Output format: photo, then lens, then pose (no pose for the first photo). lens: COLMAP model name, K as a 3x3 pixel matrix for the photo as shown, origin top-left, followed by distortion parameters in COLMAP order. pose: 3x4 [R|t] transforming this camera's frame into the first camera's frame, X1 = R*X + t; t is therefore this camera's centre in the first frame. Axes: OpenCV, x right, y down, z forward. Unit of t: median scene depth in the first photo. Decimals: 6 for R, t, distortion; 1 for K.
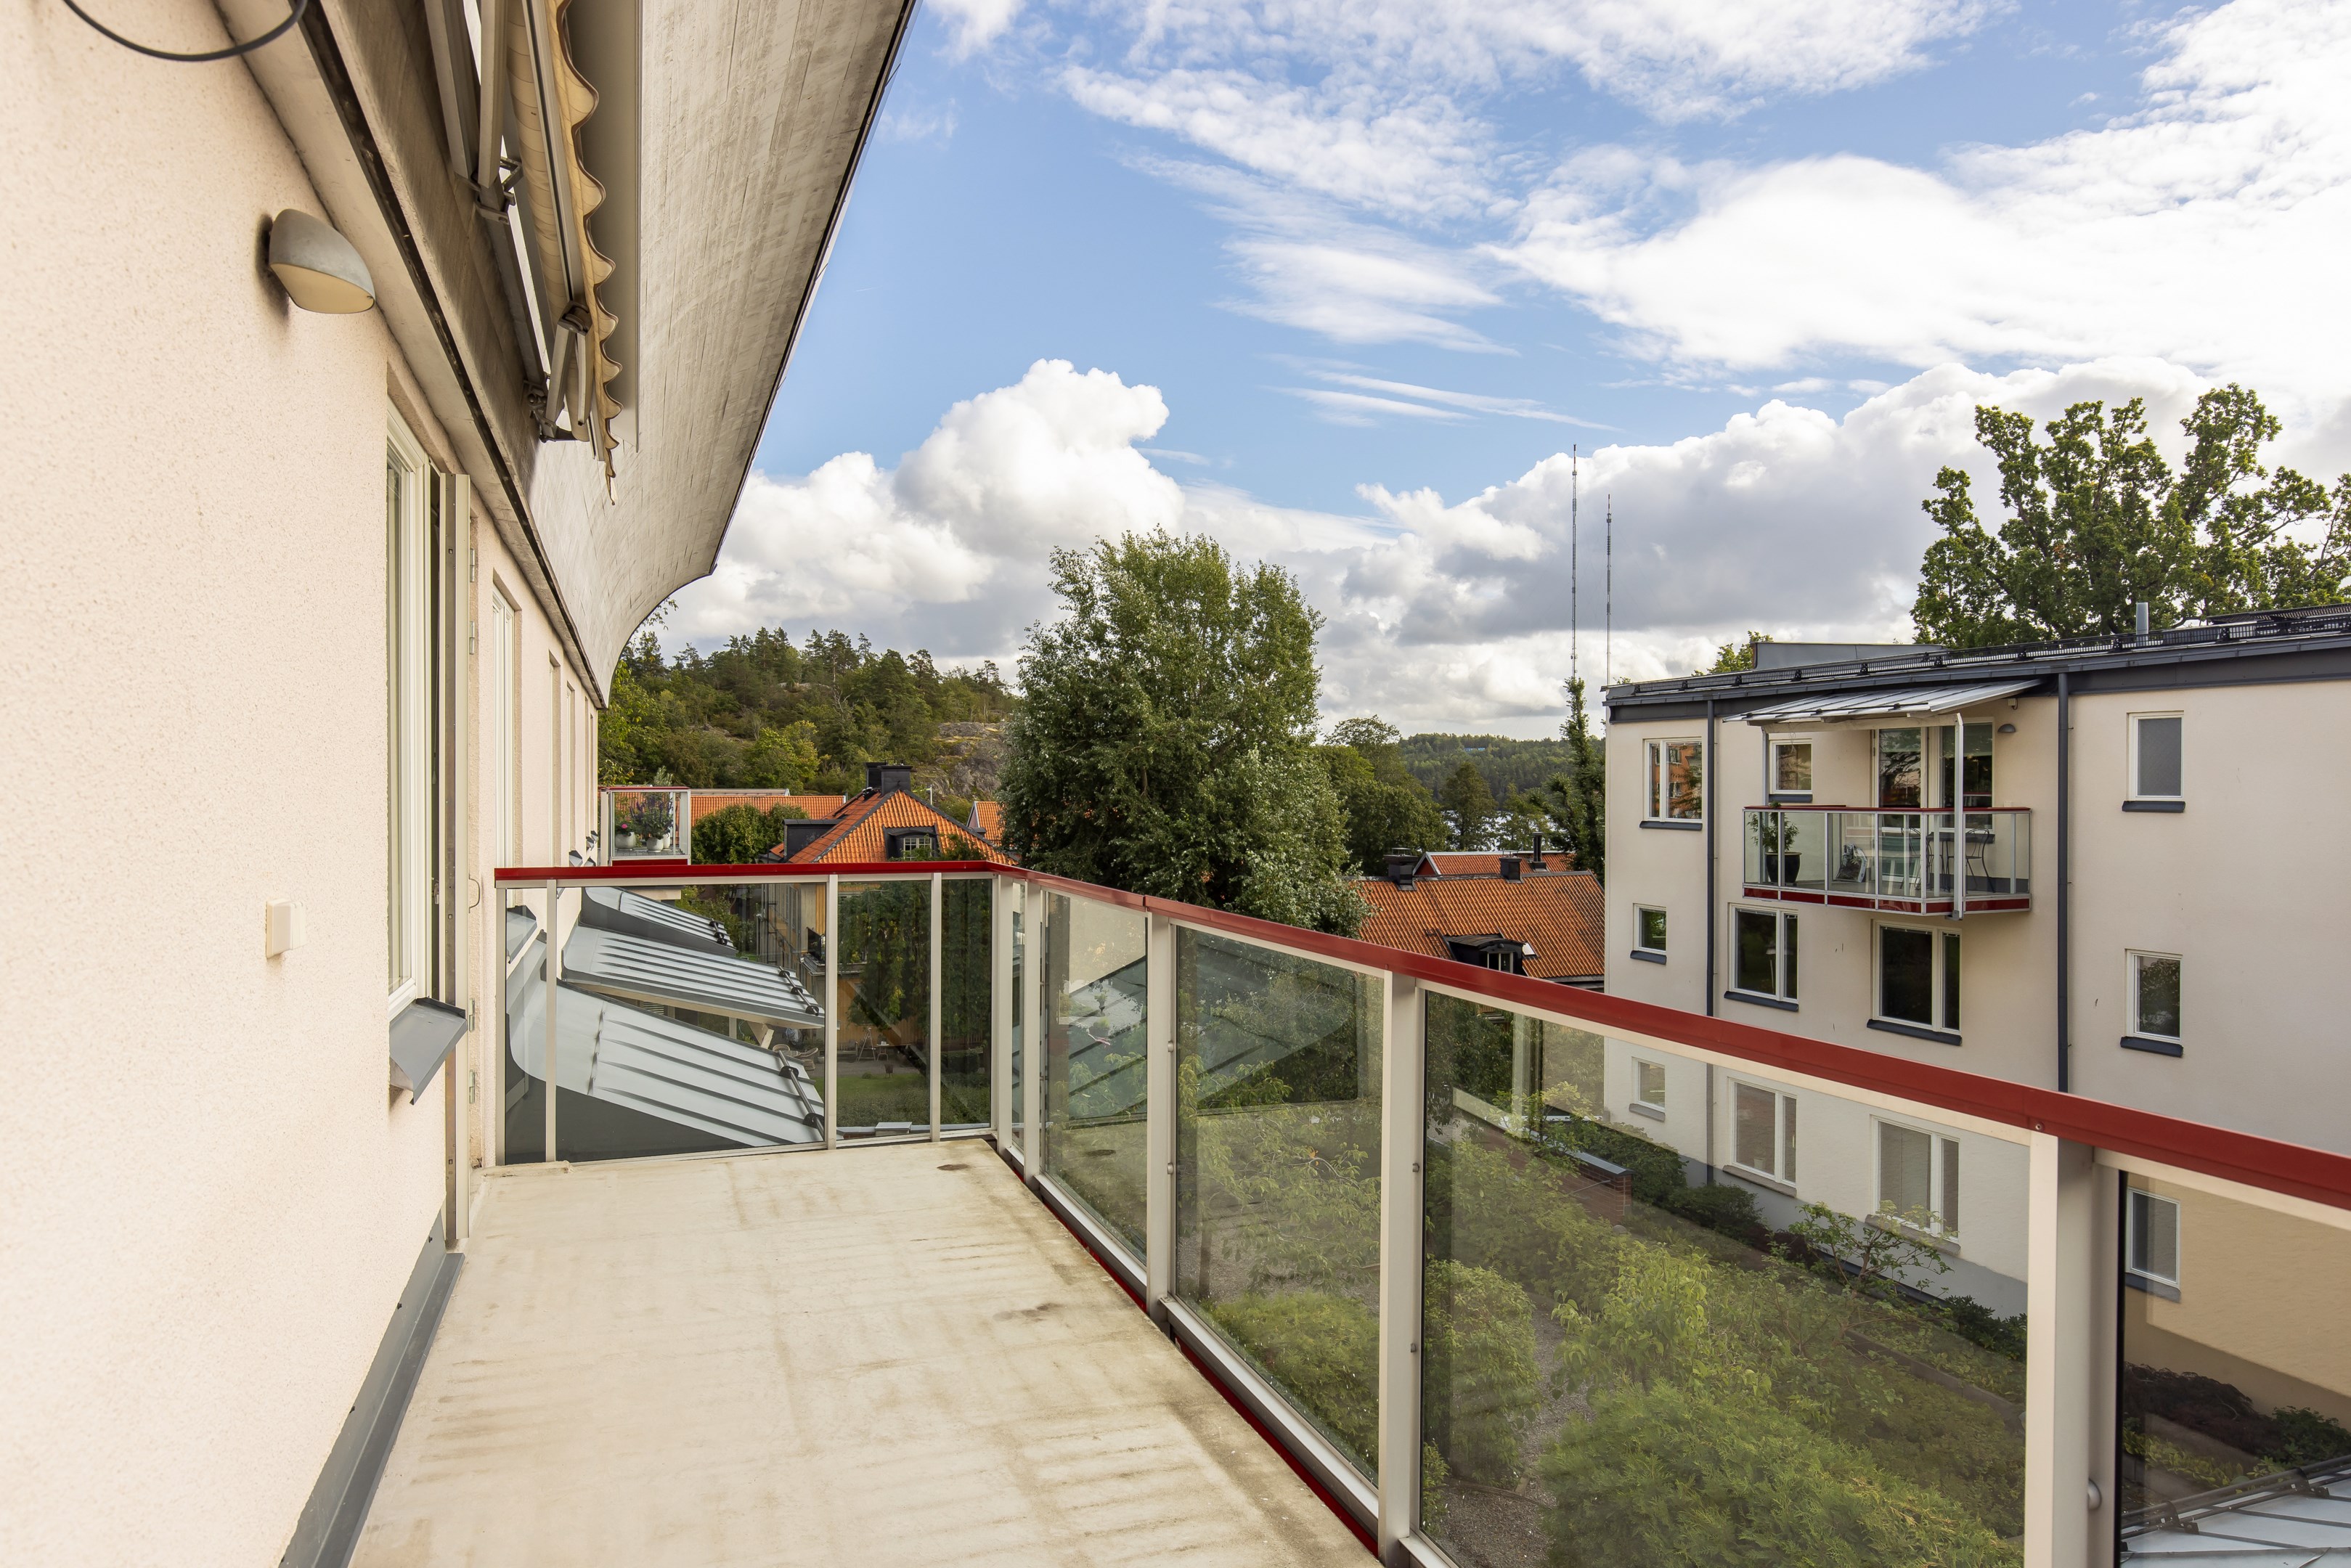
lens RADIAL K [[1464.2, 0, 1175.1], [0, 1464.2, 785.0], [0, 0, 1]] dist [-0.010751, -0.006320]
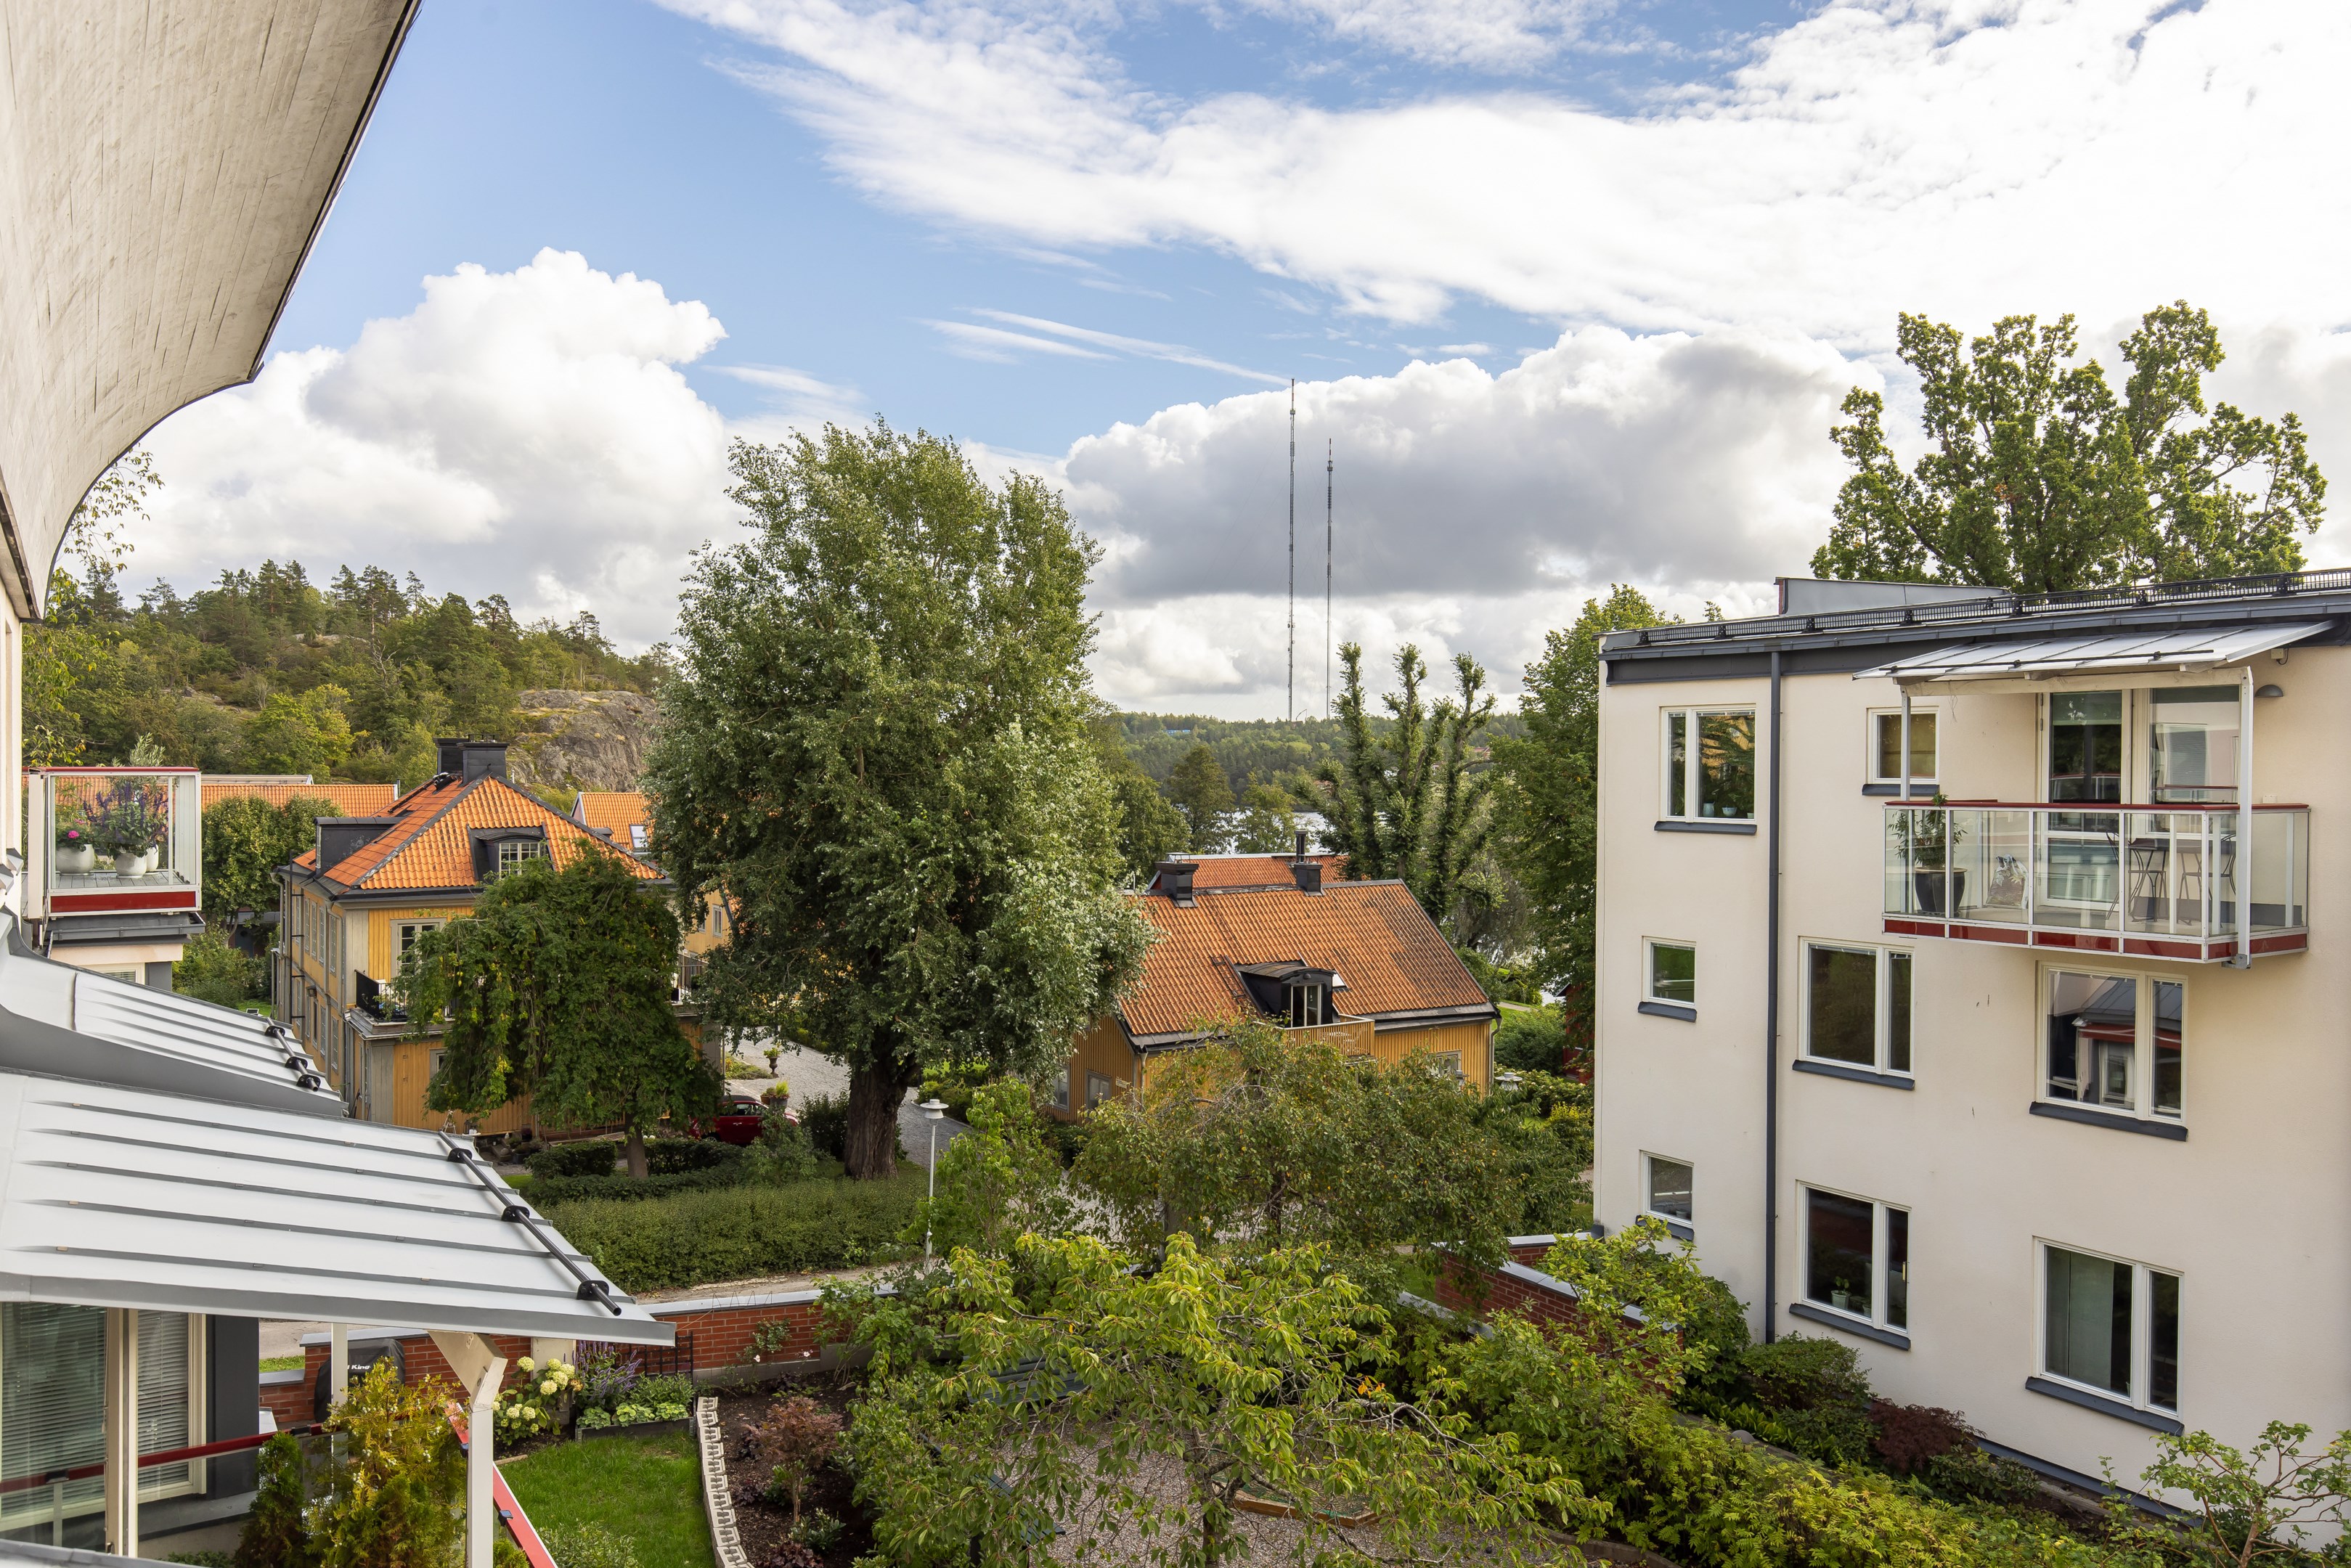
lens RADIAL K [[1719.5, 0, 1178.2], [0, 1719.5, 785.3], [0, 0, 1]] dist [-0.010118, 0.005134]
pose [[0.976573, 0.001937, 0.215180, -0.053011], [-0.003428, 0.999973, 0.006553, 0.001341], [-0.215161, -0.007137, 0.976552, 0.134983]]
